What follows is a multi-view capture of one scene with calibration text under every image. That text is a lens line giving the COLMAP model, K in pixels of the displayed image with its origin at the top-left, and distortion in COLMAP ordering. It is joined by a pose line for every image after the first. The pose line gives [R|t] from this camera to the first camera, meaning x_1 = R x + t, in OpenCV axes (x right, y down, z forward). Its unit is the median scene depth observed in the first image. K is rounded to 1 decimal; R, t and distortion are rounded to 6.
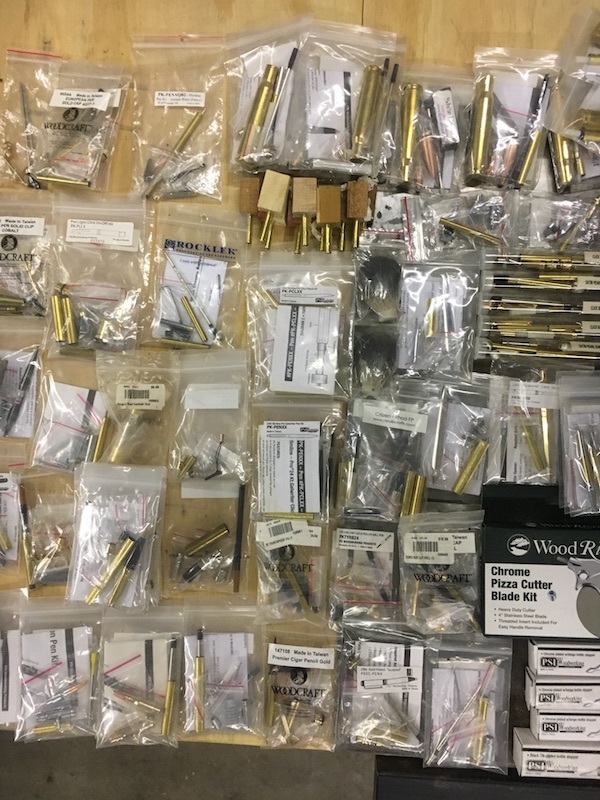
lens RADIAL K [[684.1, 0, 298.9], [0, 684.1, 385.1], [0, 0, 1]] dist [0.047497, -0.051283]
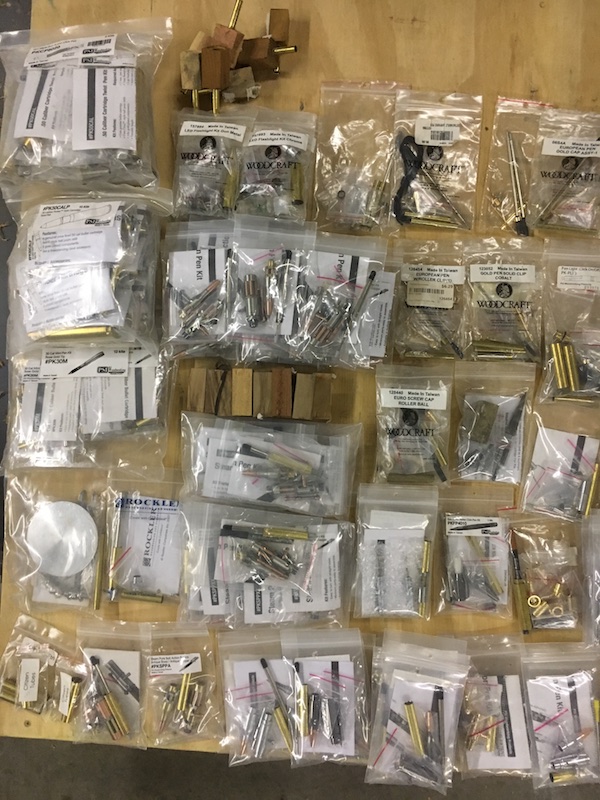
lens RADIAL K [[684.1, 0, 294.8], [0, 684.1, 387.0], [0, 0, 1]] dist [0.047497, -0.051283]
pose [[0.999682, 0.005200, -0.024690, -0.719736], [-0.005372, 0.999962, -0.006912, -0.057050], [0.024653, 0.007042, 0.999671, -0.015623]]
